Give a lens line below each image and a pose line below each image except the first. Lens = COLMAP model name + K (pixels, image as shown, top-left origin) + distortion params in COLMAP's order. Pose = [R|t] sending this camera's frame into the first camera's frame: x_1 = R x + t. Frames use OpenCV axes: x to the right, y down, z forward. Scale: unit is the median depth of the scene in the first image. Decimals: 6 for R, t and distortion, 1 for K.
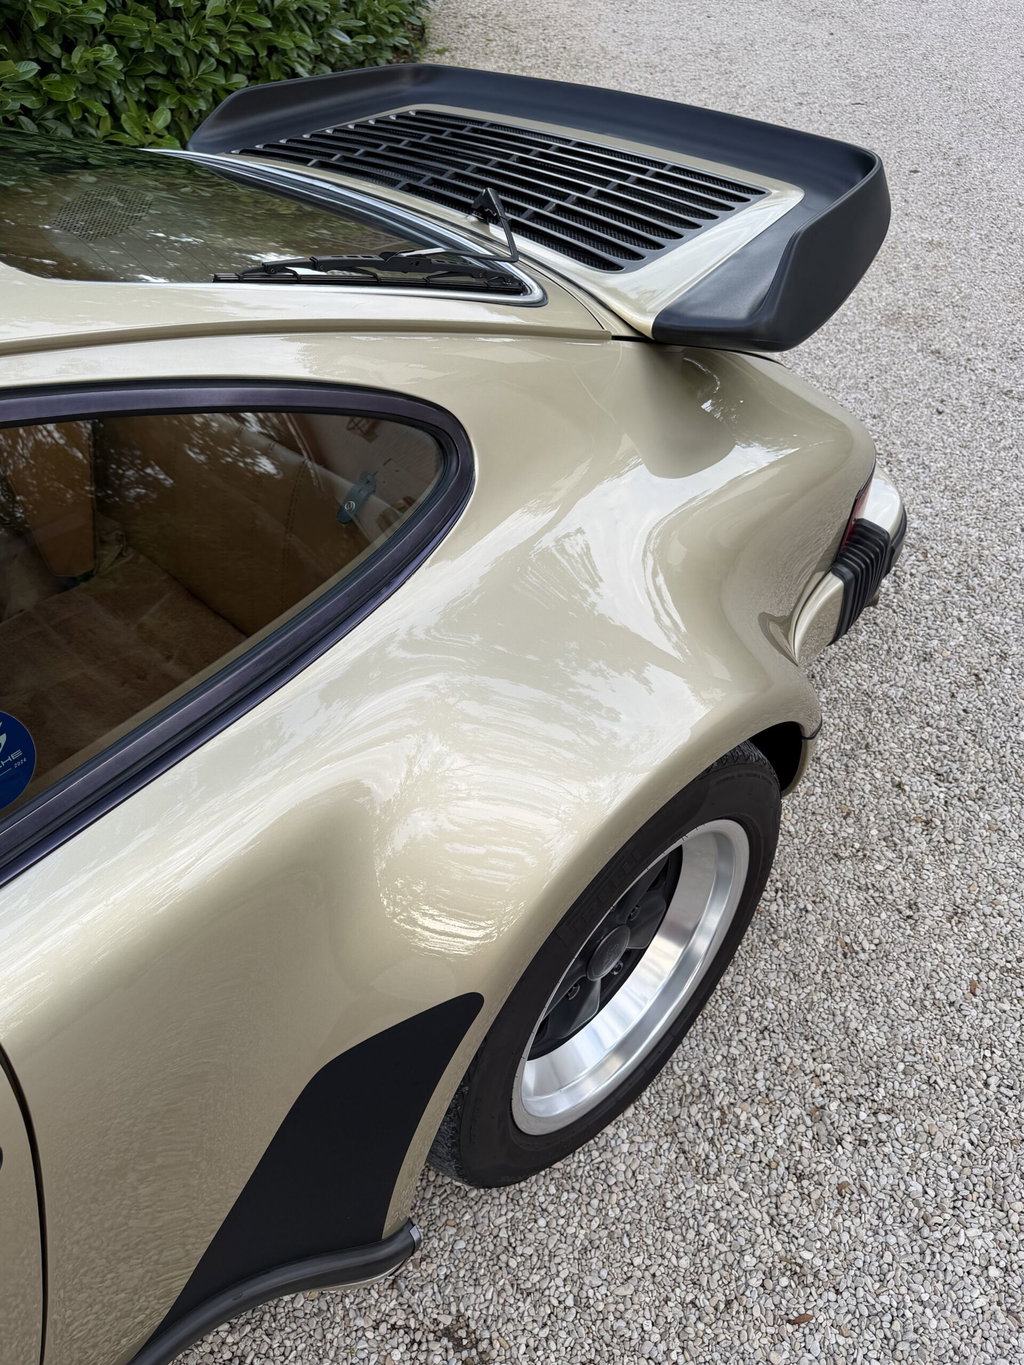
lens RADIAL K [[1017.4, 0, 512.0], [0, 1017.4, 682.5], [0, 0, 1]] dist [0.006017, -0.026399]
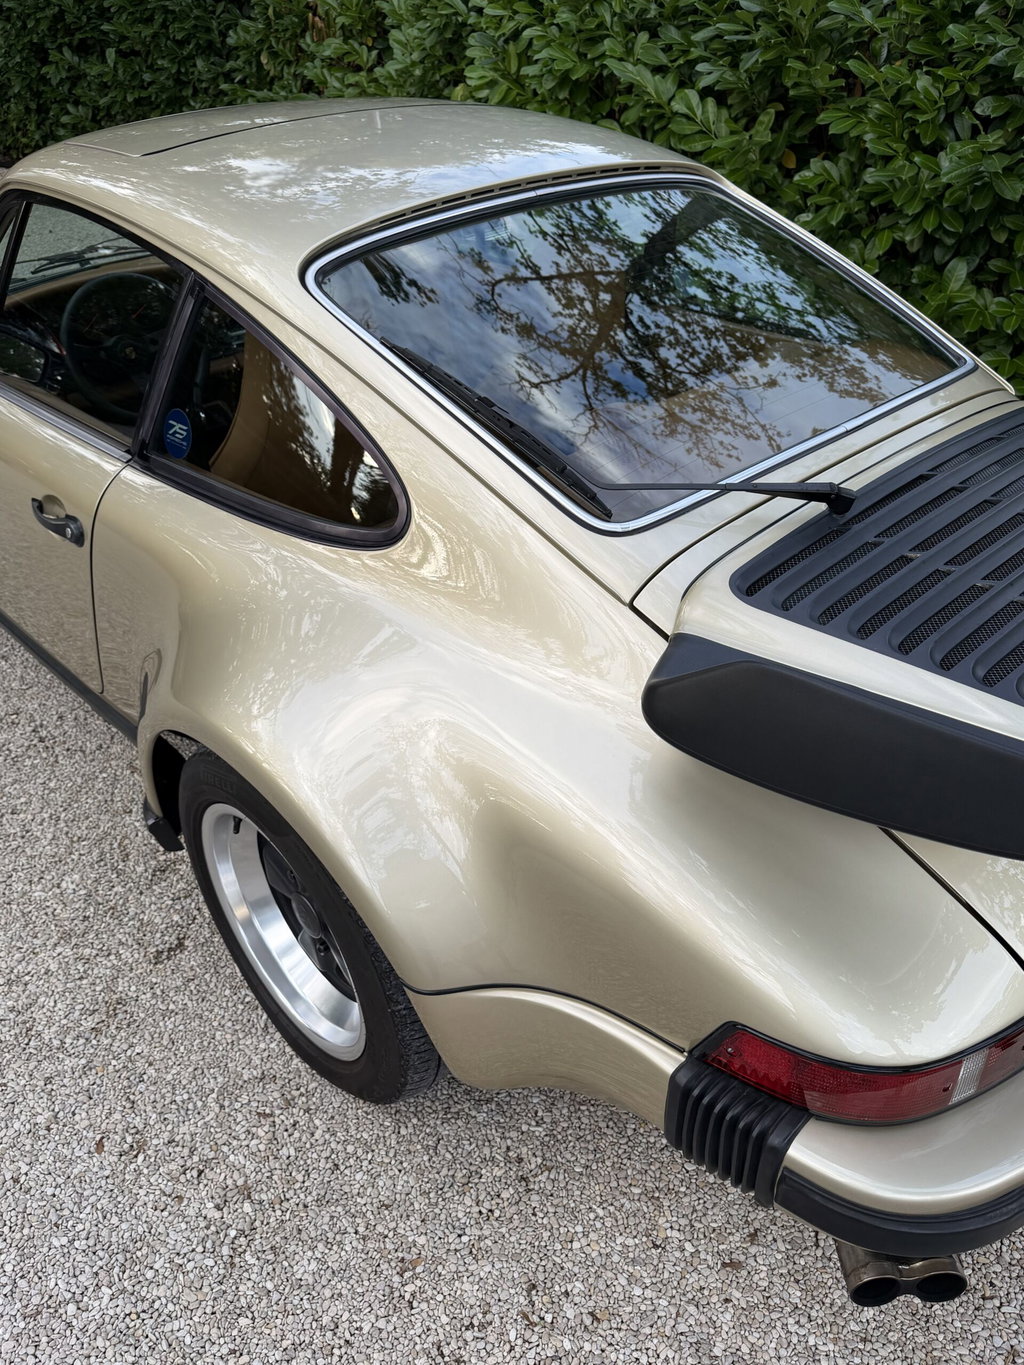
lens RADIAL K [[1017.4, 0, 512.0], [0, 1017.4, 682.5], [0, 0, 1]] dist [0.006017, -0.026399]
pose [[-0.020717, 0.606573, -0.794758, 0.830482], [-0.683943, 0.571220, 0.453794, -0.584482], [0.729241, 0.552971, 0.403027, 0.461456]]
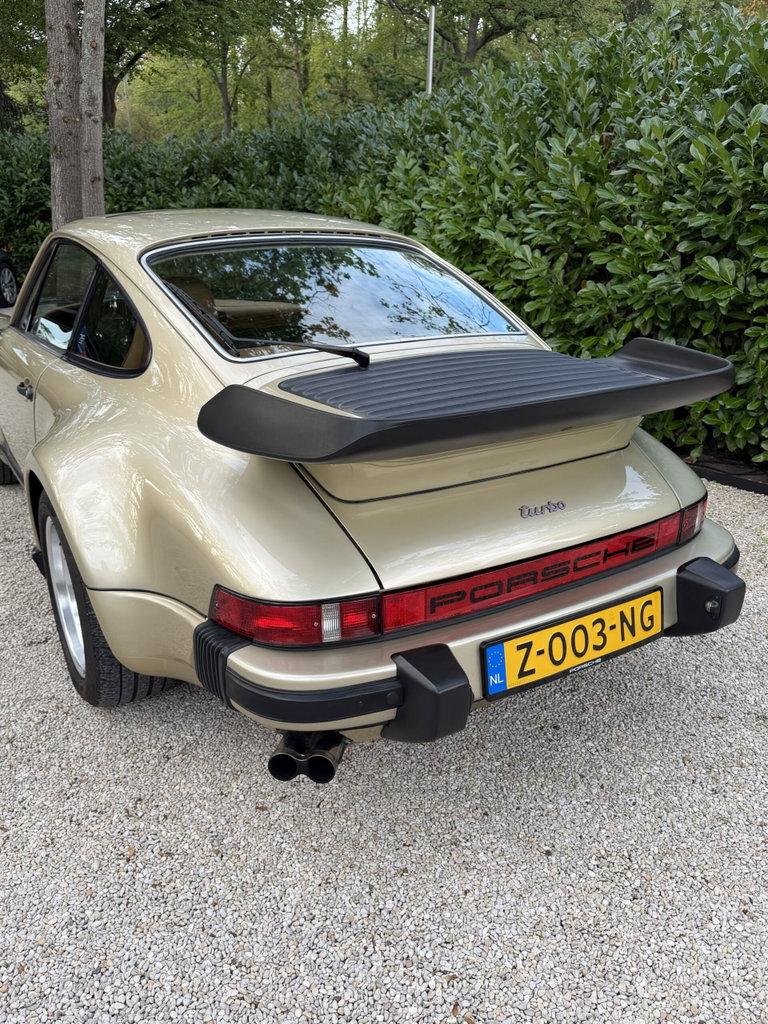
lens RADIAL K [[763.2, 0, 384.0], [0, 763.2, 512.0], [0, 0, 1]] dist [0.006017, -0.026399]
pose [[-0.208997, 0.386171, -0.898439, 1.241786], [-0.676184, 0.606642, 0.418044, -0.869683], [0.706467, 0.694880, 0.134336, 0.996193]]
